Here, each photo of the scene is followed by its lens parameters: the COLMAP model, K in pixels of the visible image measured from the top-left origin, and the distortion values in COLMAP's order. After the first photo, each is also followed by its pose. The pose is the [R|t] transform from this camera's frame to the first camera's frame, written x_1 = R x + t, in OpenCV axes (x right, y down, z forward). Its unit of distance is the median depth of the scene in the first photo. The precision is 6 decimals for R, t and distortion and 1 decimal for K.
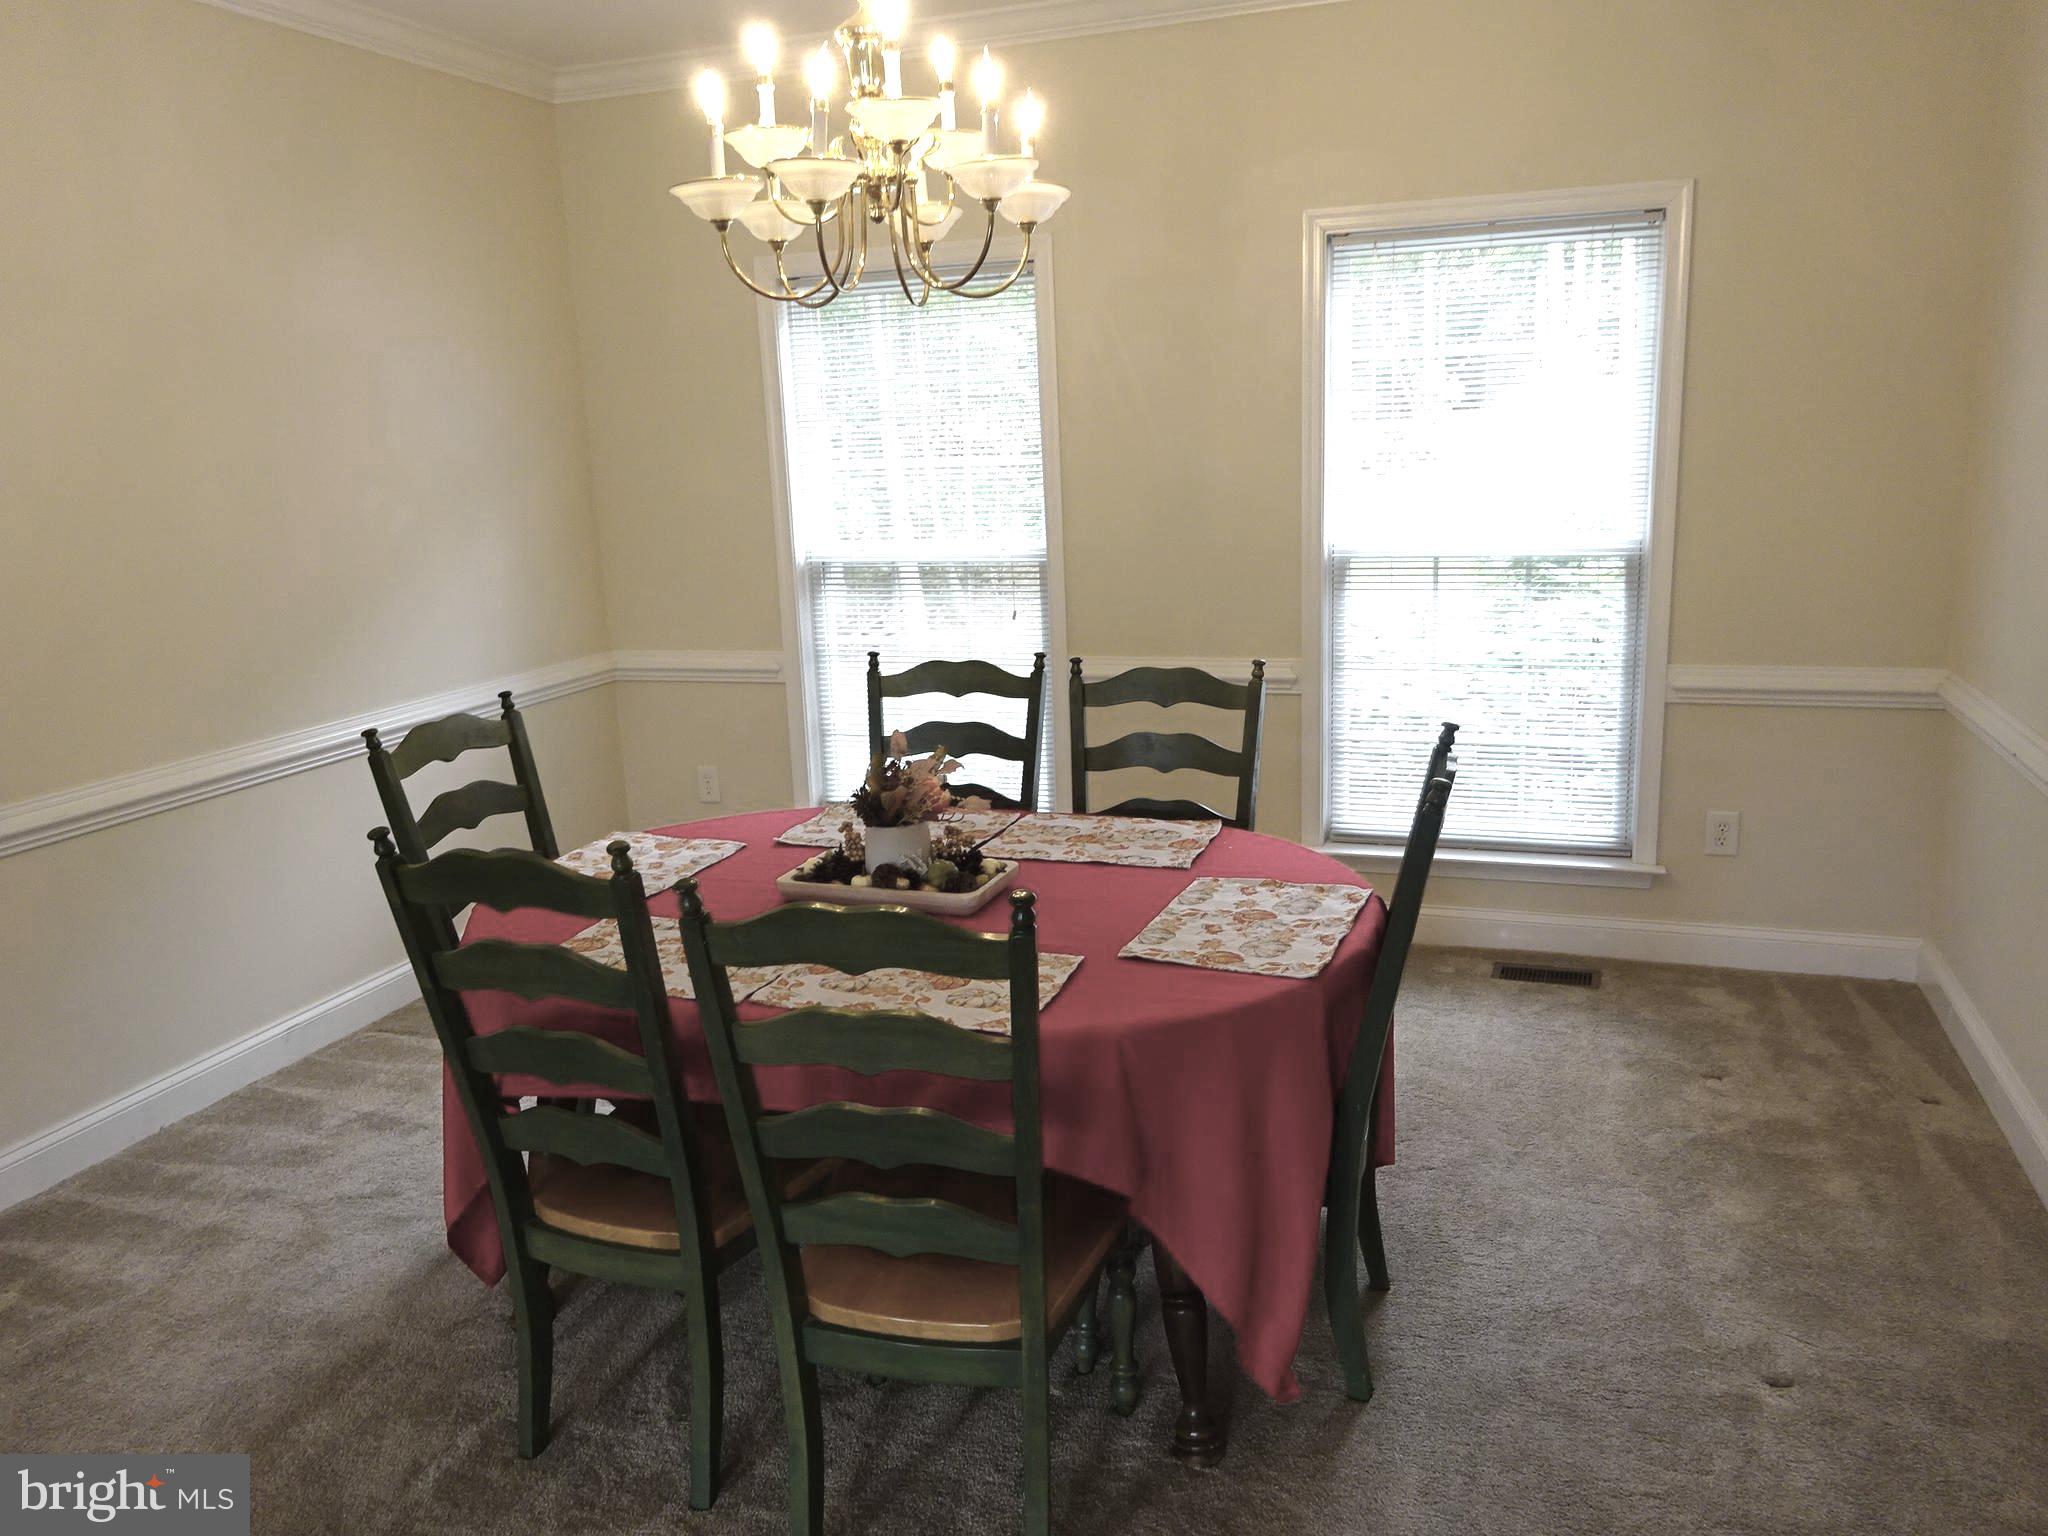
lens RADIAL K [[1517.6, 0, 1024.0], [0, 1517.6, 768.0], [0, 0, 1]] dist [-0.011026, 0.008510]
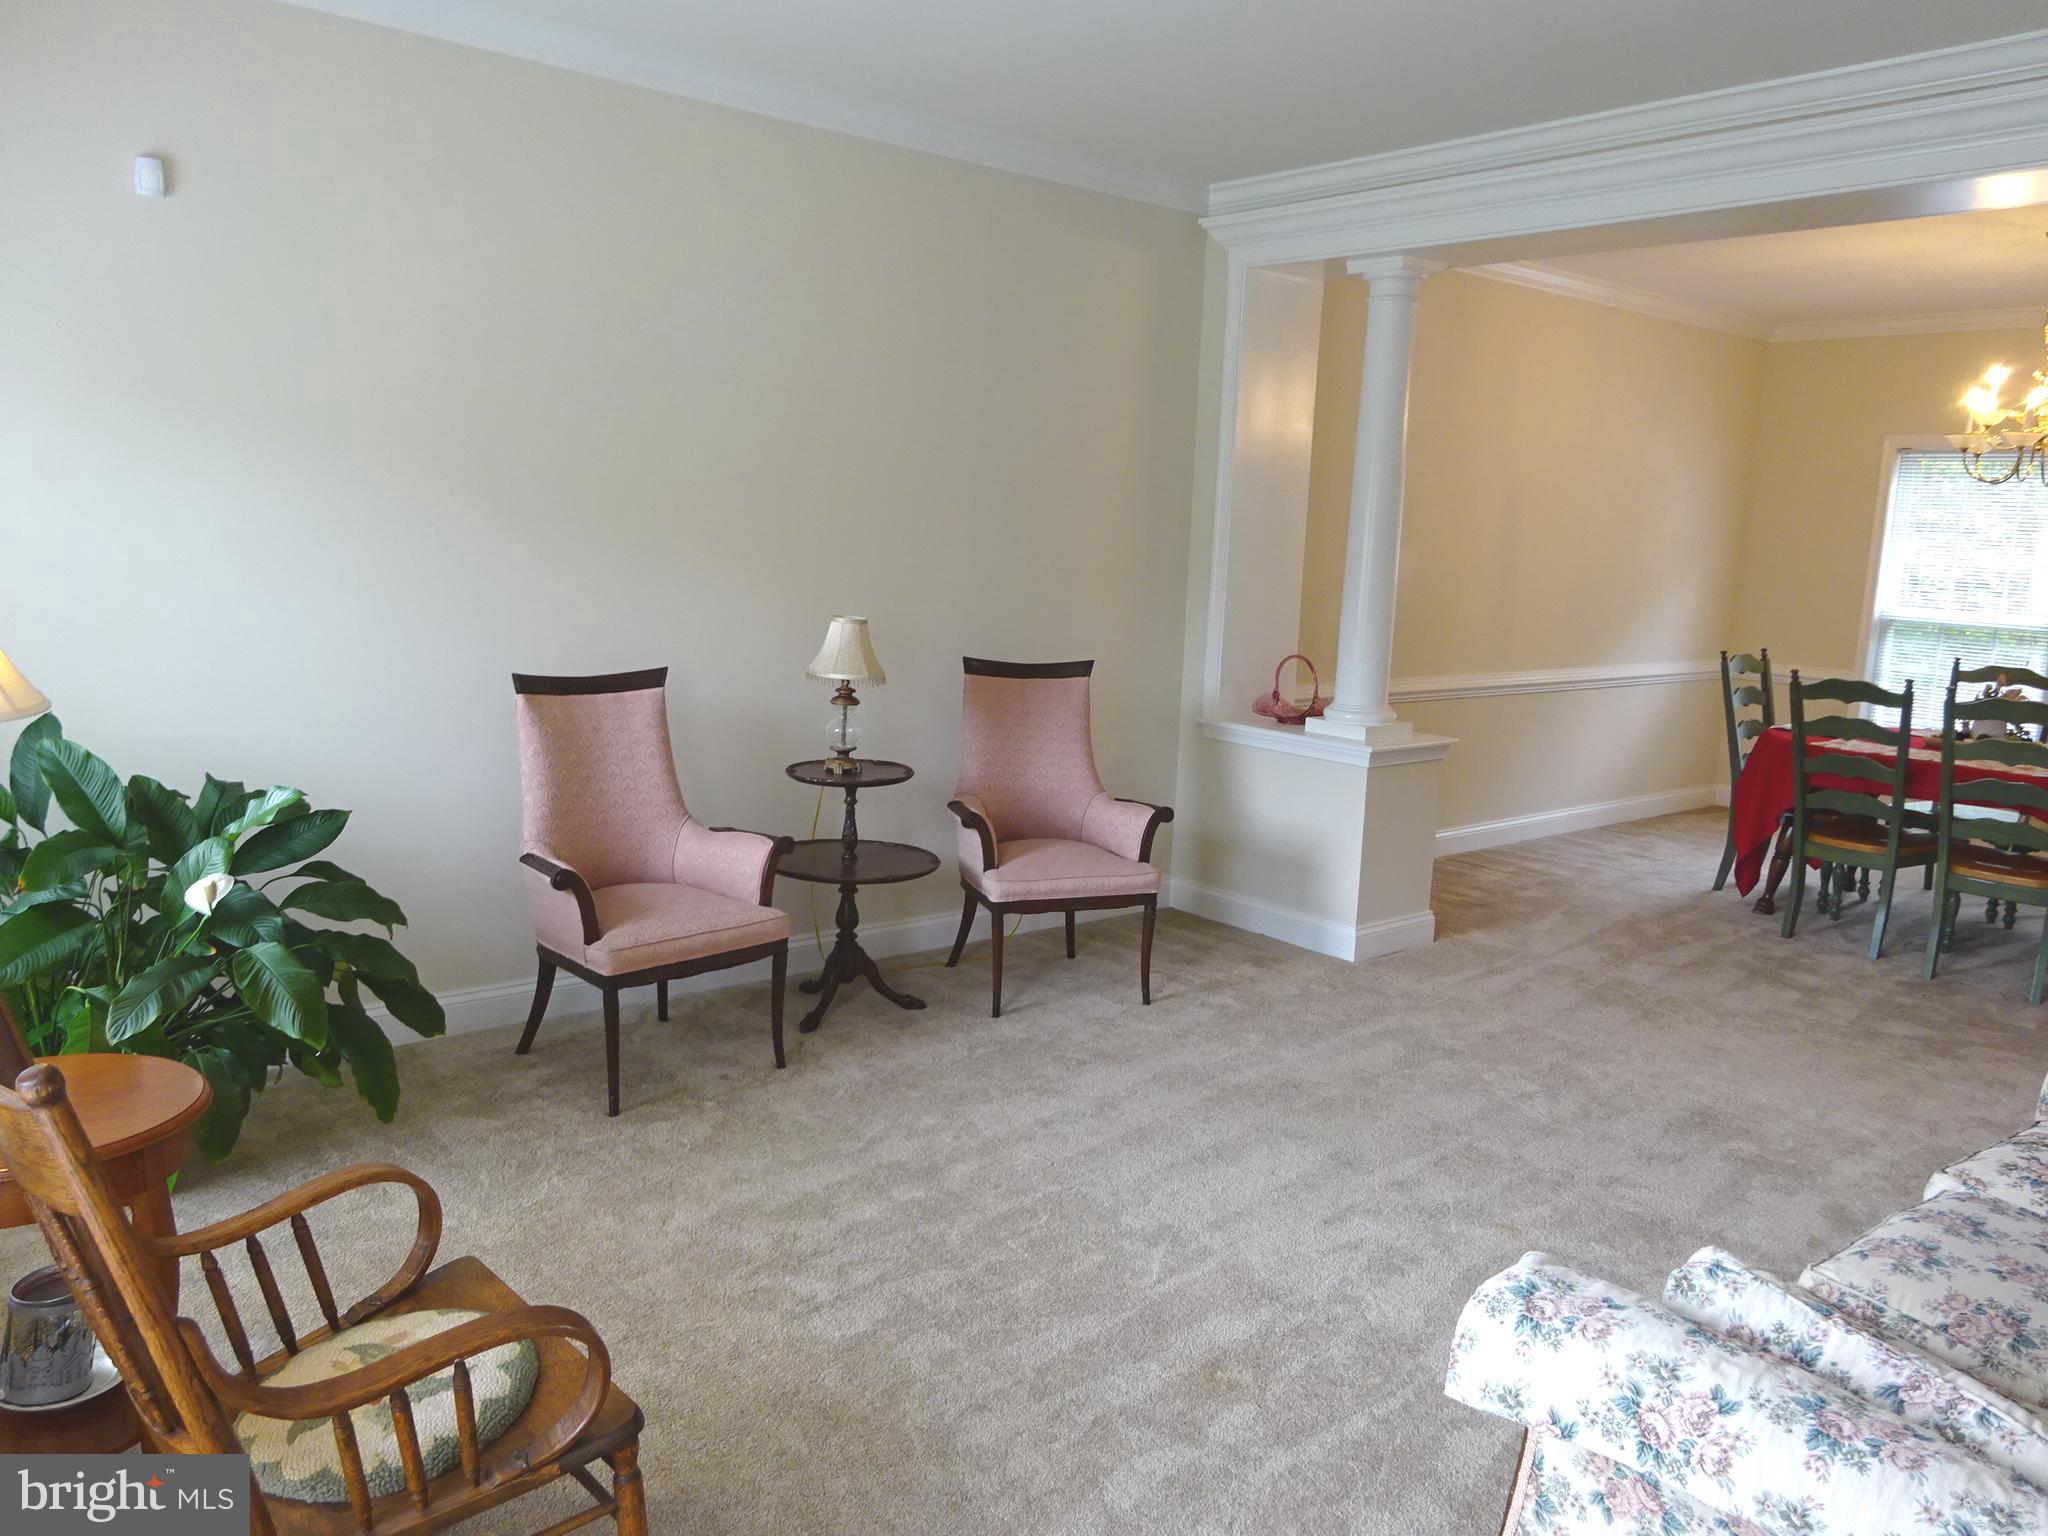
lens RADIAL K [[1517.6, 0, 1024.0], [0, 1517.6, 768.0], [0, 0, 1]] dist [-0.011026, 0.008510]
pose [[0.859367, 0.170854, -0.481973, -0.168312], [-0.194464, 0.980909, 0.000987, 0.289323], [0.472940, 0.092878, 0.876186, -1.228935]]
